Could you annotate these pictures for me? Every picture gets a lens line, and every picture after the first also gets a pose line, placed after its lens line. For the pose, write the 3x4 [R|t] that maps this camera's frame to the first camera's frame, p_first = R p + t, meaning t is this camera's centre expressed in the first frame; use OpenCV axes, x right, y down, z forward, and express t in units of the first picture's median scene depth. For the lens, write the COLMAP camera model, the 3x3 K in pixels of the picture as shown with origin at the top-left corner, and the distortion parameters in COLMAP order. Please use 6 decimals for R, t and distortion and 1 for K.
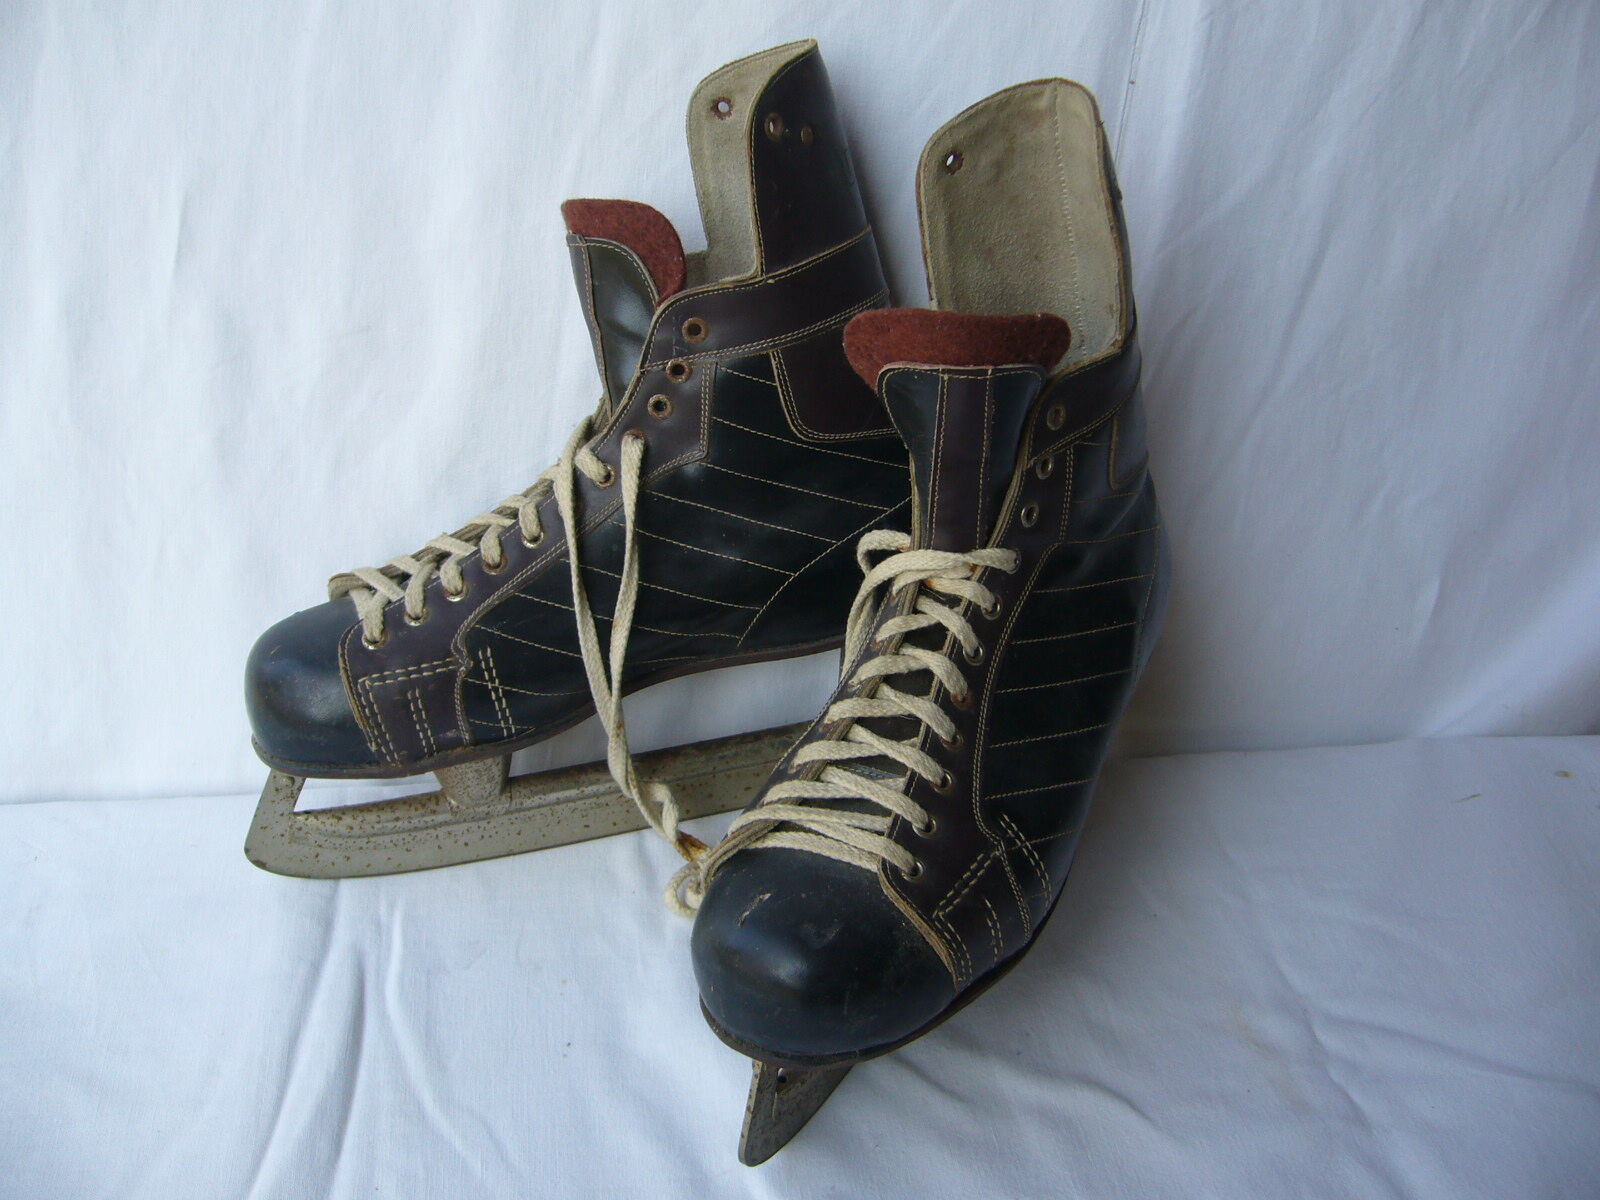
lens RADIAL K [[1700.5, 0, 800.0], [0, 1700.5, 600.0], [0, 0, 1]] dist [-0.062182, 0.003618]
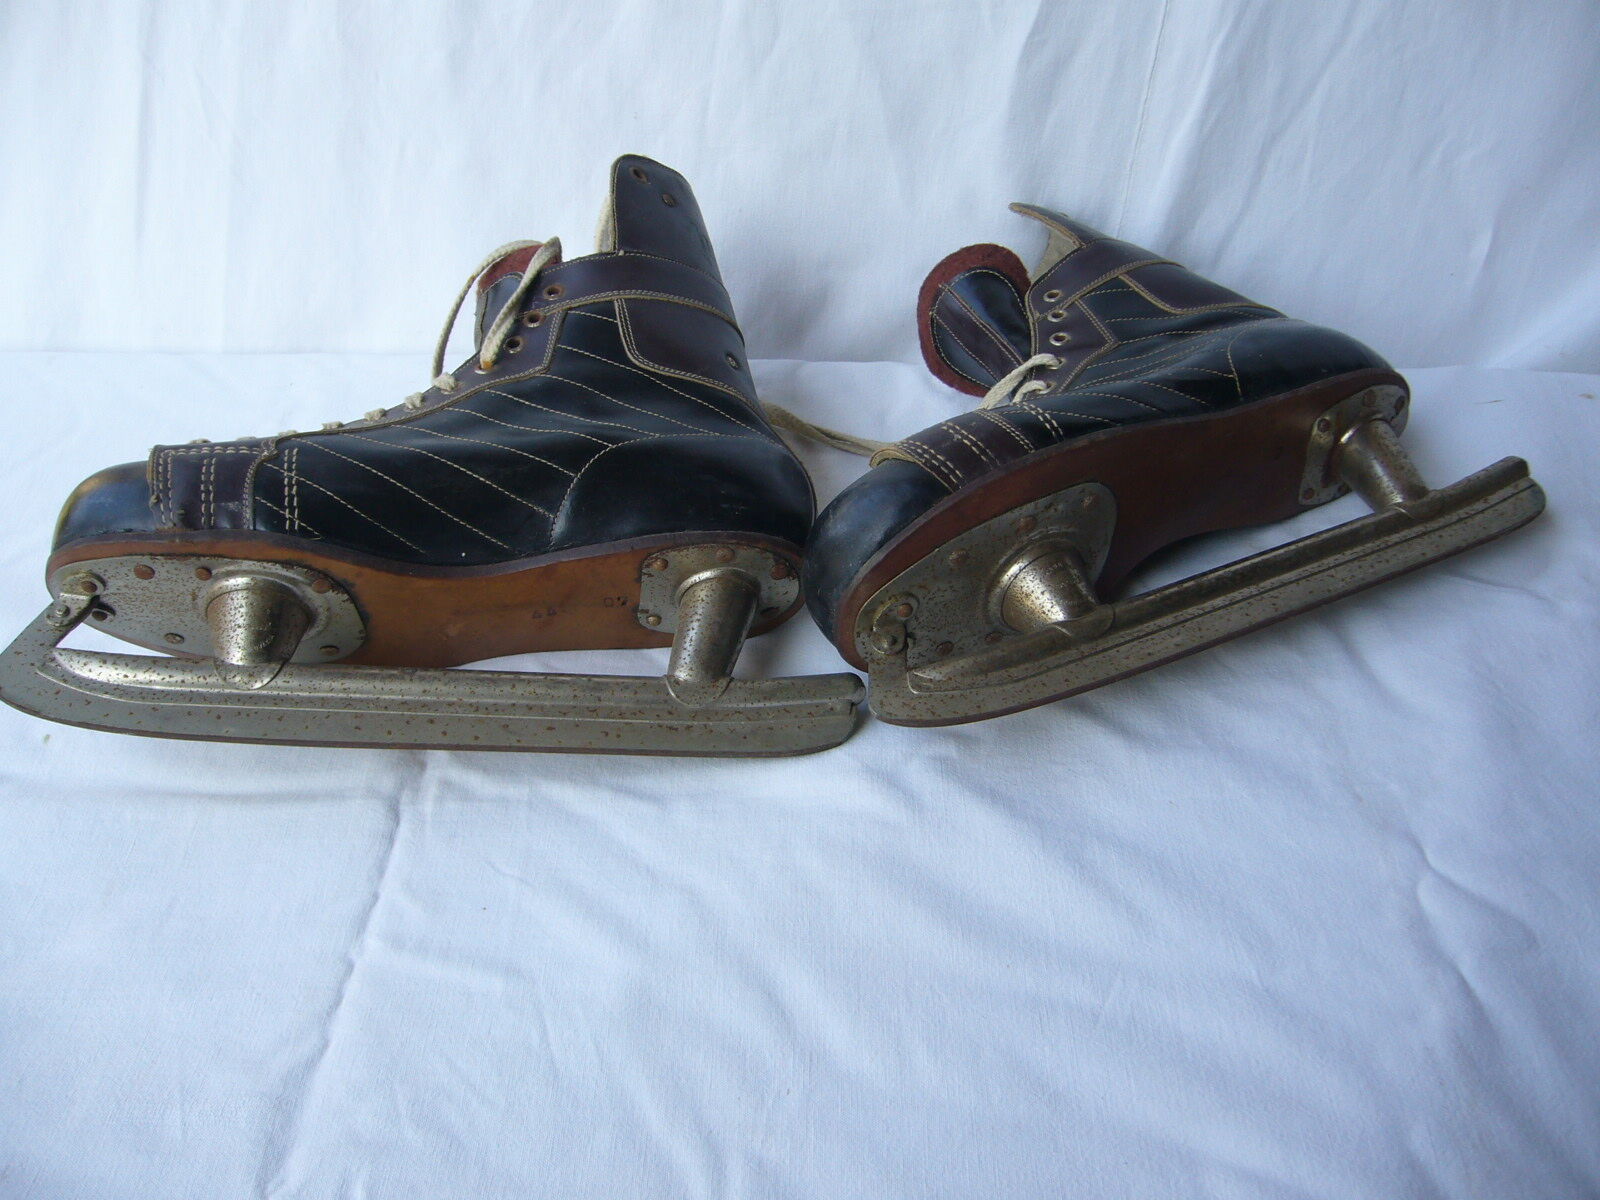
lens RADIAL K [[1700.5, 0, 800.0], [0, 1700.5, 600.0], [0, 0, 1]] dist [-0.062182, 0.003618]
pose [[0.985086, -0.071192, -0.156646, 0.263640], [-0.091295, 0.555421, -0.826542, 0.878216], [0.145847, 0.828516, 0.540638, 0.561023]]
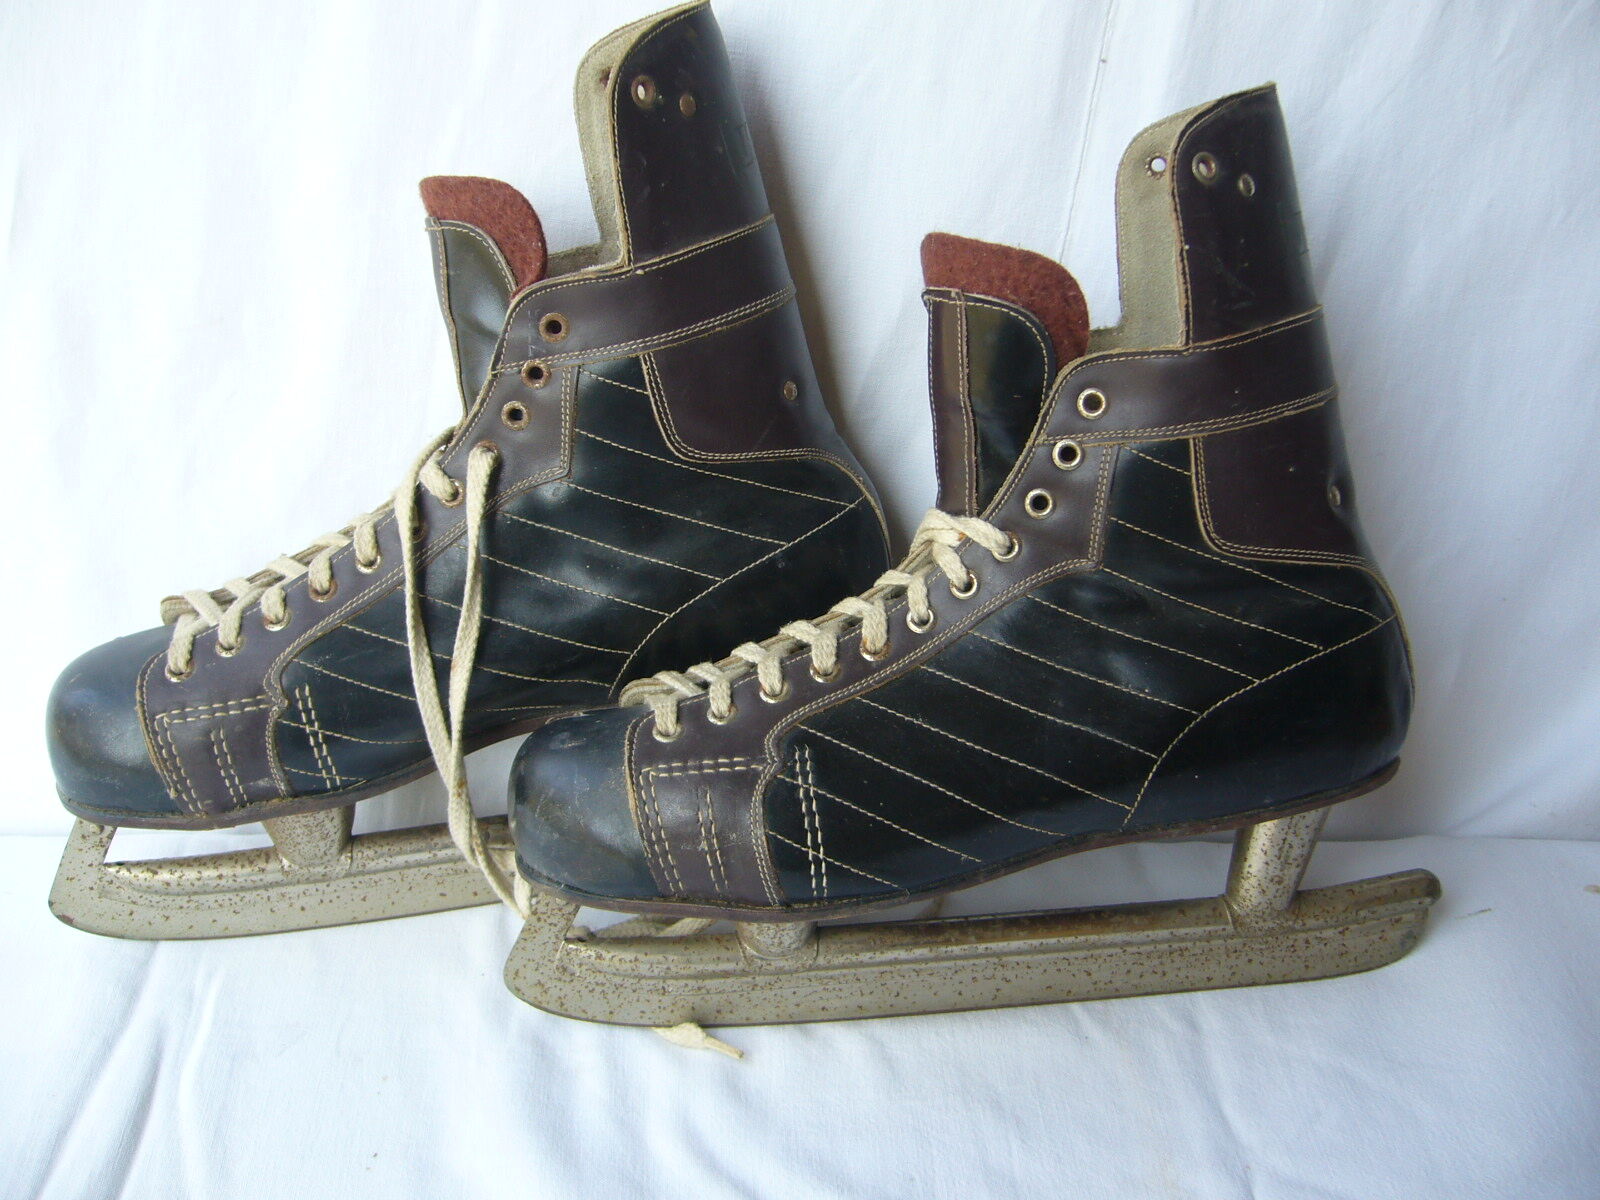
lens RADIAL K [[1700.5, 0, 800.0], [0, 1700.5, 600.0], [0, 0, 1]] dist [-0.062182, 0.003618]
pose [[0.996584, 0.035865, -0.074388, 0.129250], [-0.038319, 0.998759, -0.031822, 0.002199], [0.073155, 0.034564, 0.996721, 0.150749]]
